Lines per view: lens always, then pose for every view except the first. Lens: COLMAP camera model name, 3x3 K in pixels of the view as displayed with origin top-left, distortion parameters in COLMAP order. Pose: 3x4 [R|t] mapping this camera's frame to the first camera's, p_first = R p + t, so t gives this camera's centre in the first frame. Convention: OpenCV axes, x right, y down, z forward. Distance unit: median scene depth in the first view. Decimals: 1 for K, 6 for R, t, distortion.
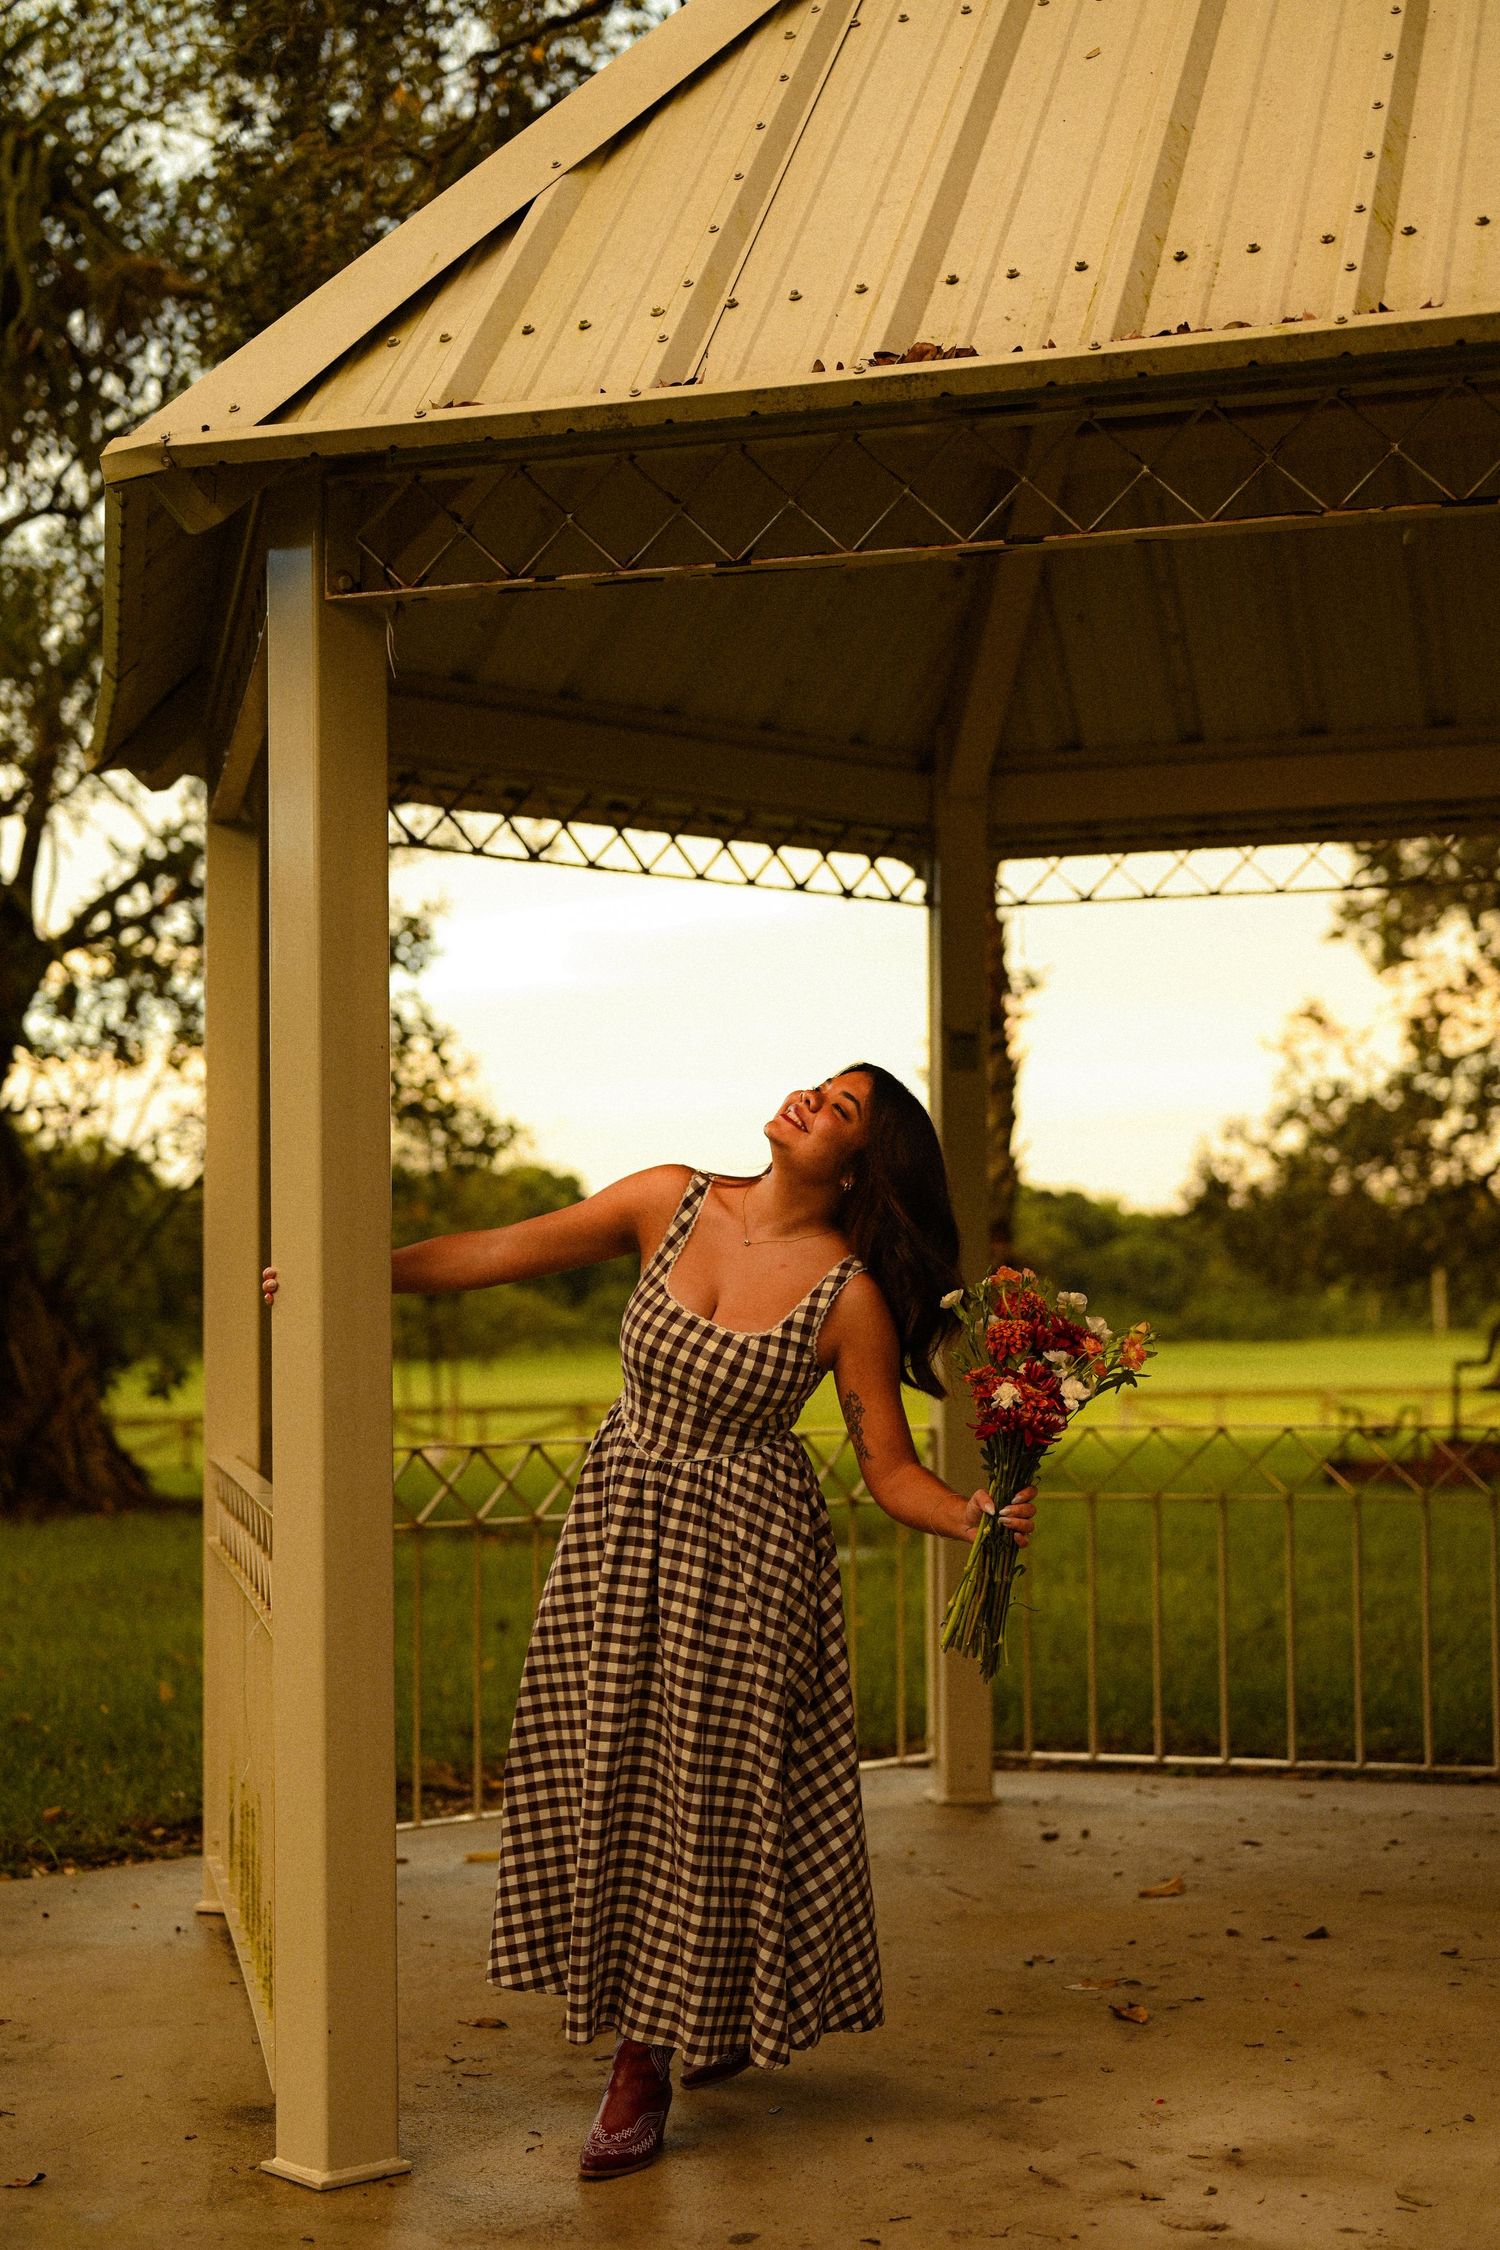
lens RADIAL K [[3339.5, 0, 905.1], [0, 3339.5, 1124.6], [0, 0, 1]] dist [-0.037437, 0.078398]
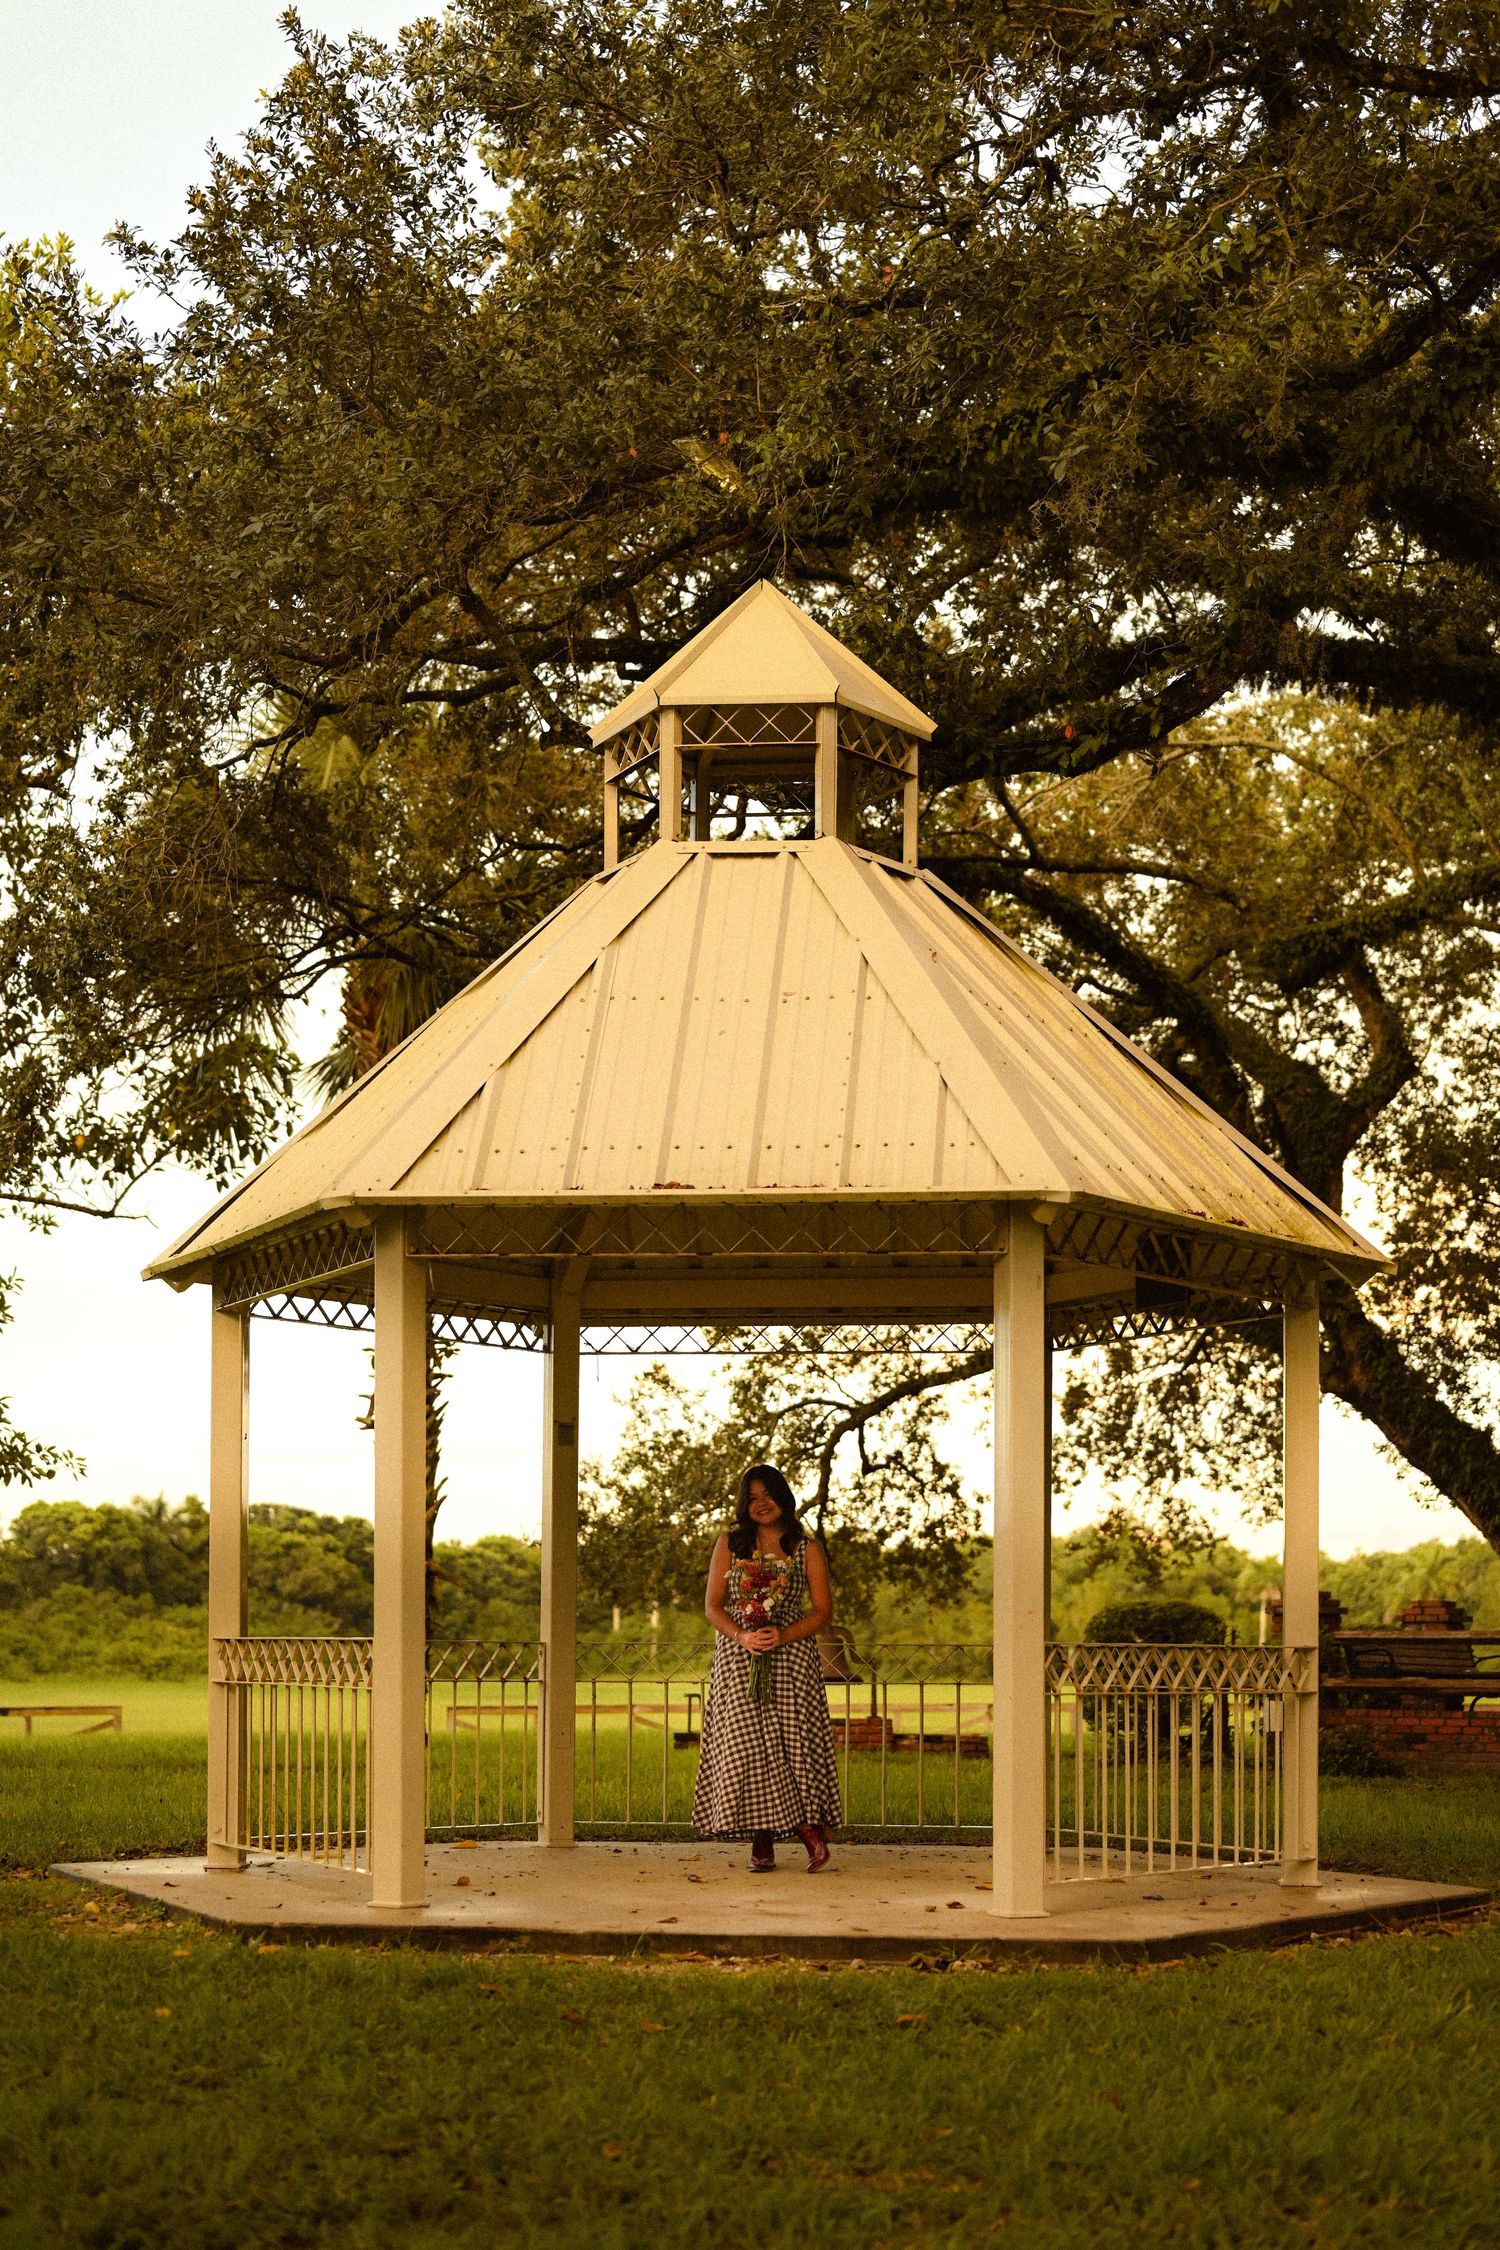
lens RADIAL K [[3339.5, 0, 905.1], [0, 3339.5, 1124.6], [0, 0, 1]] dist [-0.037437, 0.078398]
pose [[0.977000, 0.044366, 0.208573, -0.050361], [-0.023287, 0.994466, -0.102450, -0.002075], [-0.211964, 0.095236, 0.972626, -0.219228]]
